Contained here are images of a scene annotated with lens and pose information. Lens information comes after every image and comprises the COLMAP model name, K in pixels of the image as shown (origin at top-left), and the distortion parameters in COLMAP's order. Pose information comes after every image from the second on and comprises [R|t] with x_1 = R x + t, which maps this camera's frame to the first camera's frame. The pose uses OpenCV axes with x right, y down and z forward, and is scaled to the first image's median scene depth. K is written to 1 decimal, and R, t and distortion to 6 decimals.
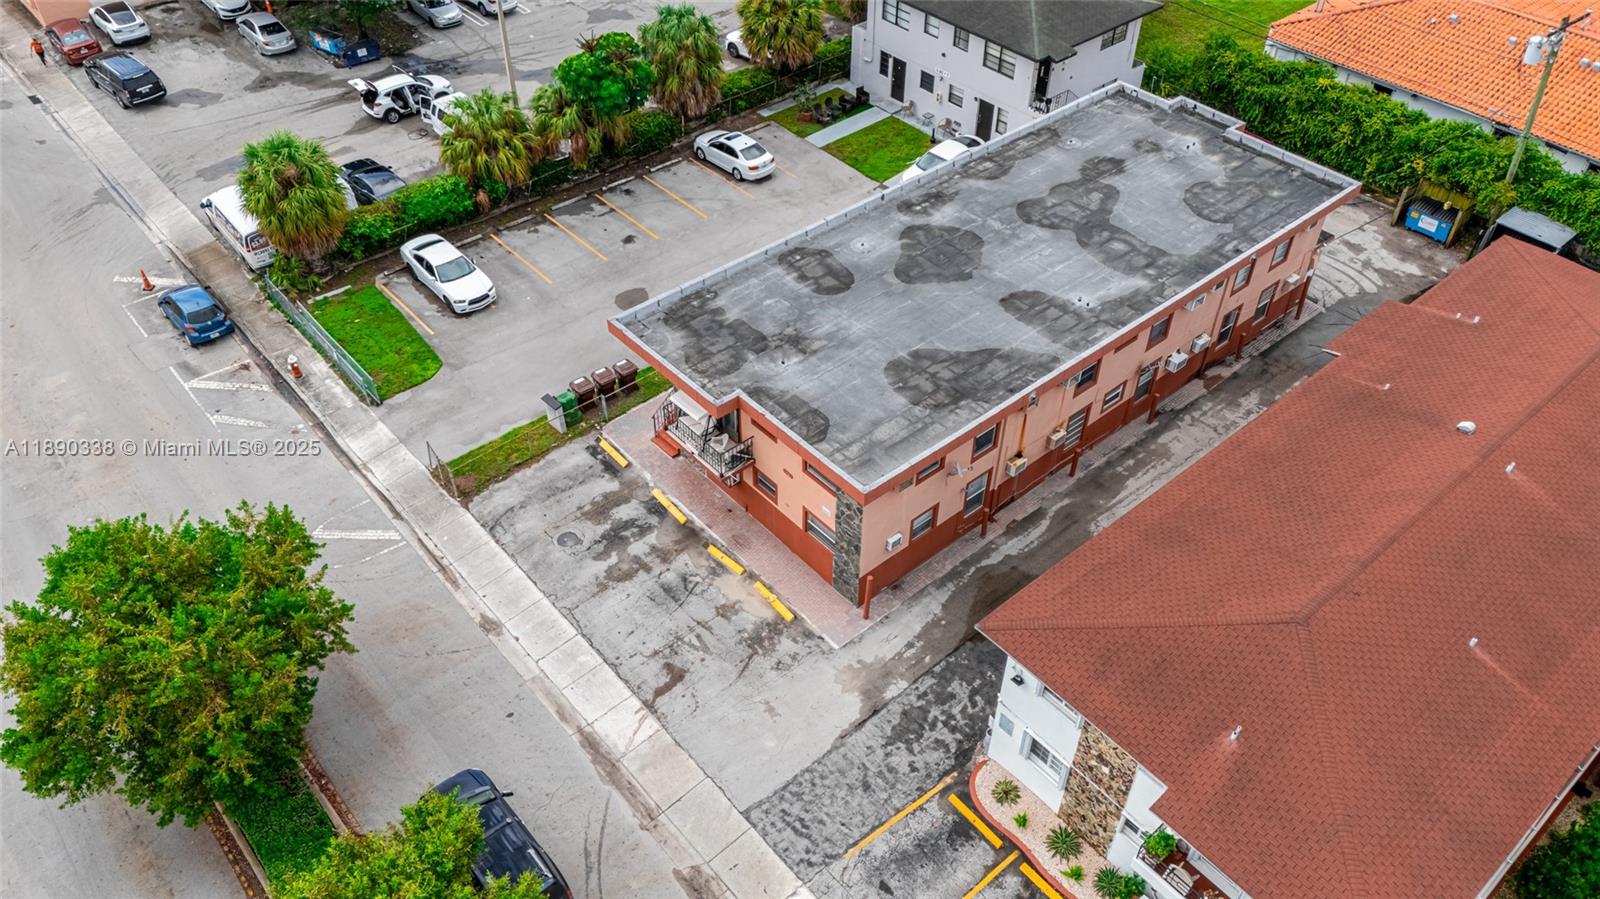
lens RADIAL K [[1180.4, 0, 799.1], [0, 1180.4, 443.4], [0, 0, 1]] dist [0.122270, -0.244687]
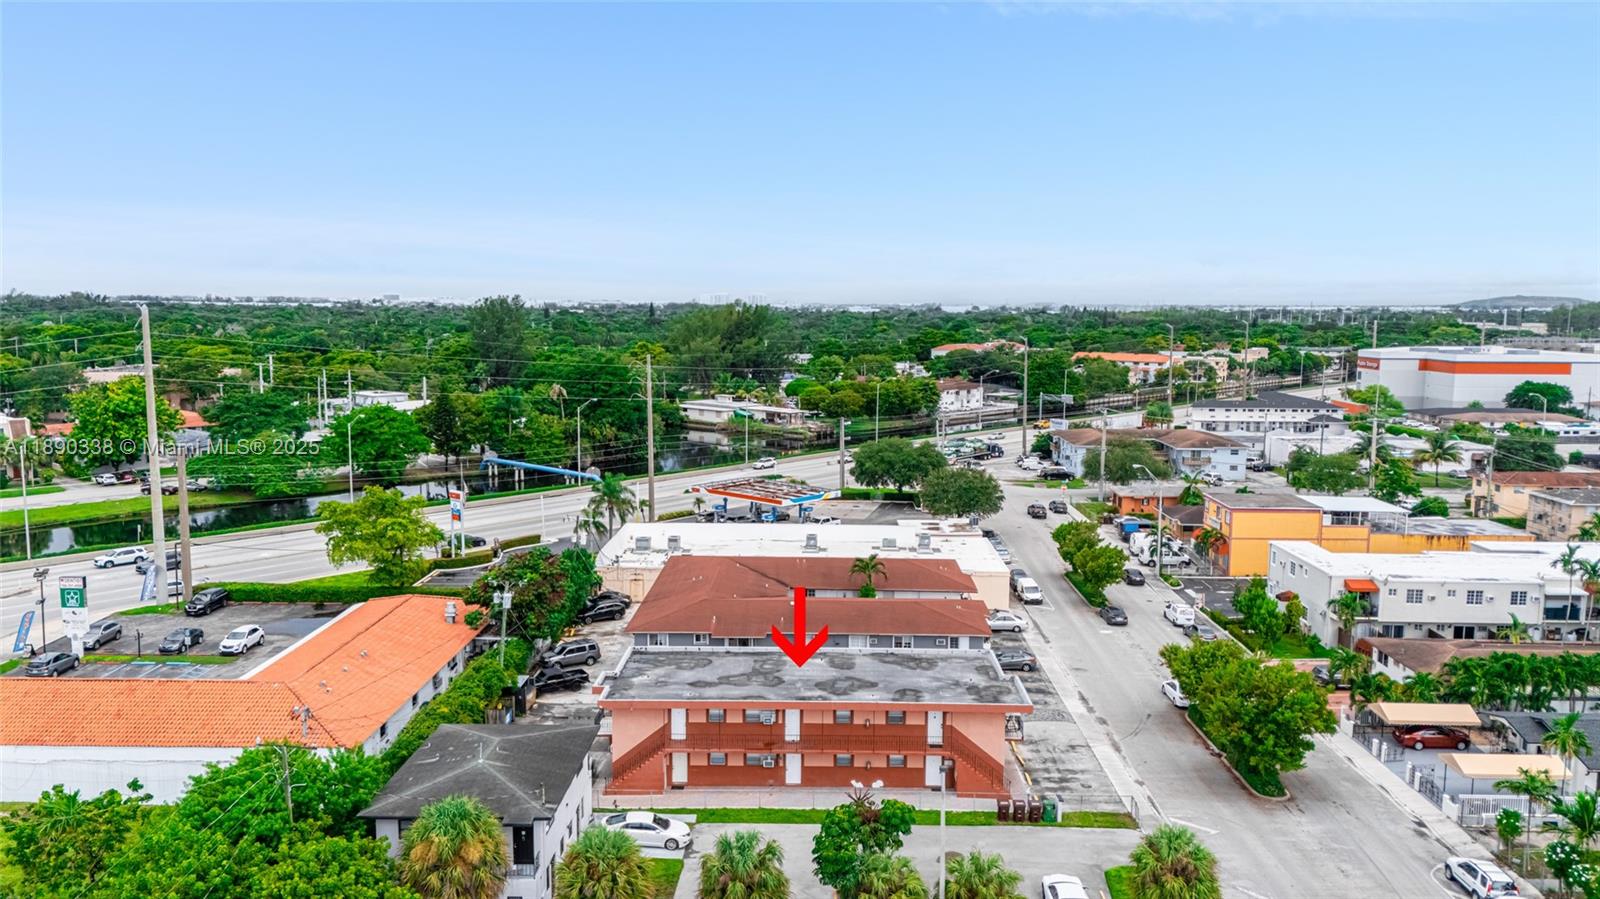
lens RADIAL K [[1180.4, 0, 799.1], [0, 1180.4, 443.4], [0, 0, 1]] dist [0.122270, -0.244687]
pose [[-0.742101, -0.090177, 0.664195, -0.951362], [0.446436, 0.672642, 0.590125, -1.433466], [-0.499981, 0.734452, -0.458910, 1.513879]]
